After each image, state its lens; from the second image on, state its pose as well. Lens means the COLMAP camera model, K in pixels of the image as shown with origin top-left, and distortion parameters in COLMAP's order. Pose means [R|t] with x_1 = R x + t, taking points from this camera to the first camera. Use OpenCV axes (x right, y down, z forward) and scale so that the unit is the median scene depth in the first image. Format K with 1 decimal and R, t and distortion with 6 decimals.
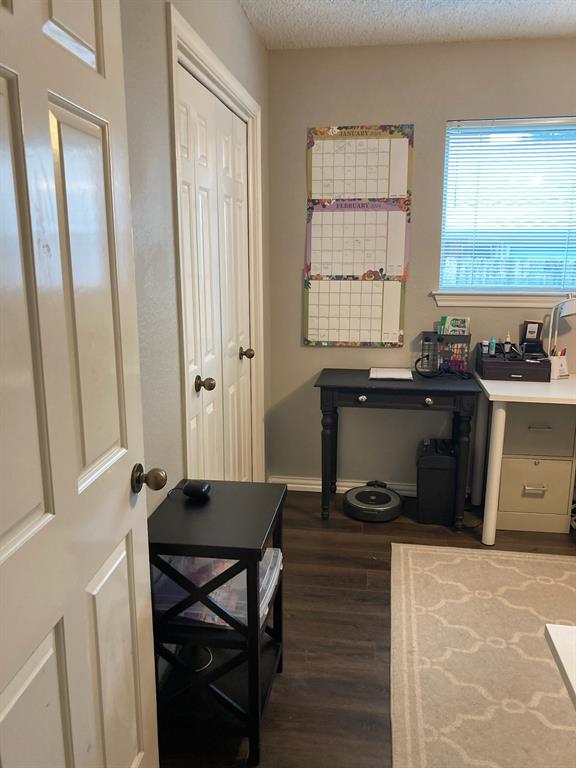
lens RADIAL K [[626.6, 0, 288.2], [0, 626.6, 382.7], [0, 0, 1]] dist [0.044130, -0.033204]
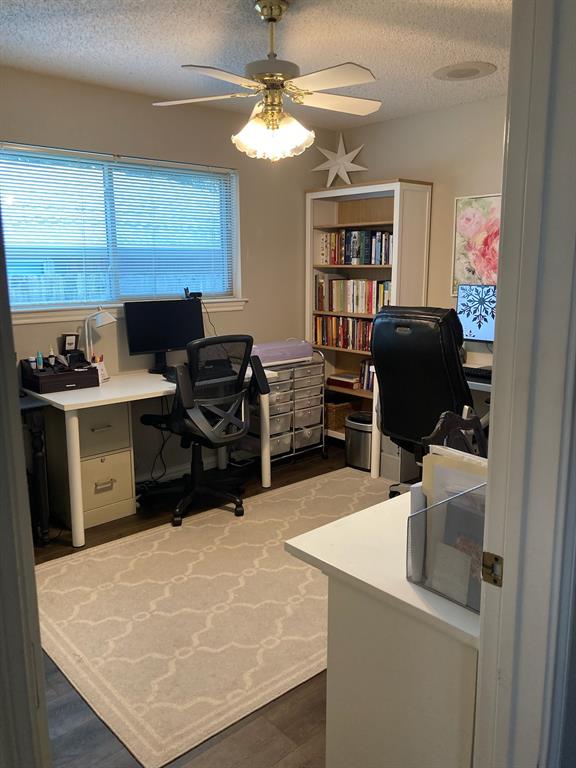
lens RADIAL K [[626.6, 0, 283.2], [0, 626.6, 383.6], [0, 0, 1]] dist [0.044130, -0.033204]
pose [[0.640155, -0.151417, 0.753177, -0.249864], [0.170957, 0.983879, 0.052493, -0.009425], [-0.748983, 0.095157, 0.655720, 0.033566]]
